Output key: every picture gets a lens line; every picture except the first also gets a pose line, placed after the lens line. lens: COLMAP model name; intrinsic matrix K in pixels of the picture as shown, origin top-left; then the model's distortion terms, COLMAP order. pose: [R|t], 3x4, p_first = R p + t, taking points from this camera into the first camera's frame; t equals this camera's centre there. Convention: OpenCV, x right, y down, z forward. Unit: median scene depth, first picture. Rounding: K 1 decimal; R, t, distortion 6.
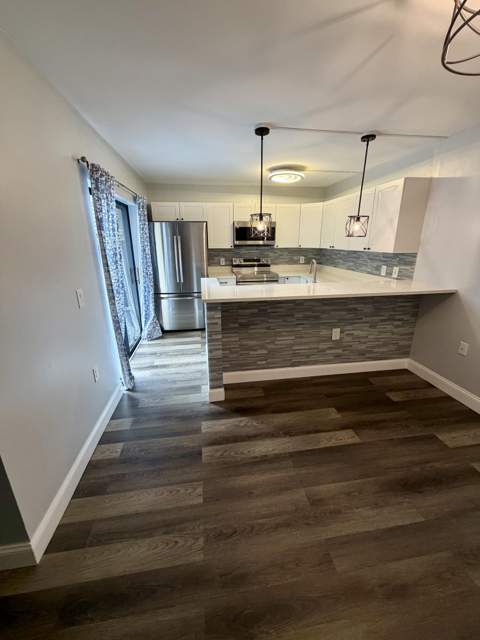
lens RADIAL K [[255.5, 0, 238.9], [0, 255.5, 317.5], [0, 0, 1]] dist [-0.000626, 0.000287]
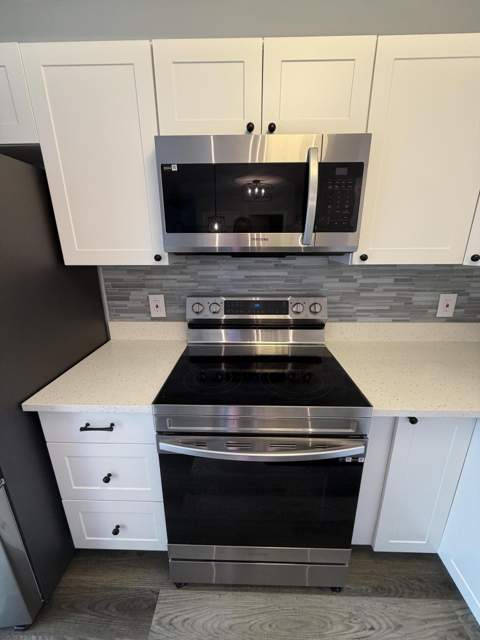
lens RADIAL K [[255.5, 0, 243.2], [0, 255.5, 316.1], [0, 0, 1]] dist [-0.000626, 0.000287]
pose [[0.986196, 0.049198, -0.158105, 0.134059], [-0.051006, 0.998671, -0.007397, -0.351827], [0.157531, 0.015360, 0.987395, 1.216585]]
